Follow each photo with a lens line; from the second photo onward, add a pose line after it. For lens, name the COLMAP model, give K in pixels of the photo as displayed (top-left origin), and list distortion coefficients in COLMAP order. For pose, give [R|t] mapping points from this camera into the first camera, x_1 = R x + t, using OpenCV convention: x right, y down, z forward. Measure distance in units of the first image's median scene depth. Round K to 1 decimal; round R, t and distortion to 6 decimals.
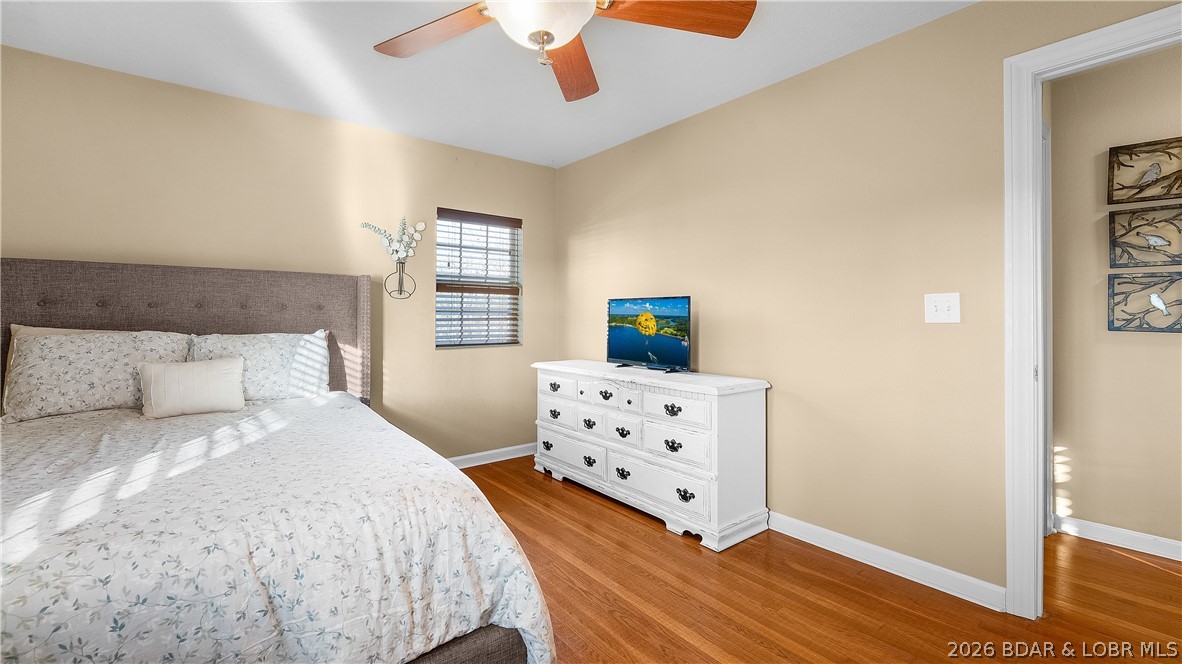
lens RADIAL K [[495.3, 0, 590.8], [0, 495.3, 317.0], [0, 0, 1]] dist [0.000277, 0.000153]
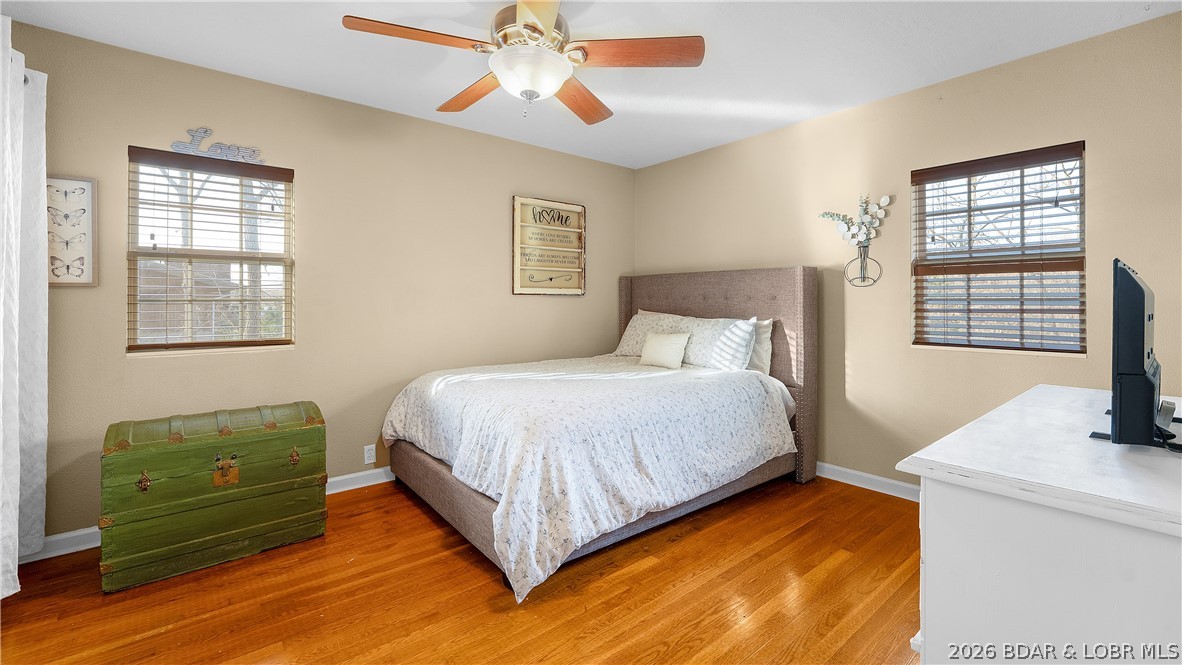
lens RADIAL K [[495.3, 0, 590.8], [0, 495.3, 317.5], [0, 0, 1]] dist [0.000277, 0.000153]
pose [[0.010663, 0.026736, -0.999586, 0.516803], [-0.004989, 0.999631, 0.026684, -0.001818], [0.999931, 0.004702, 0.010793, 0.488010]]
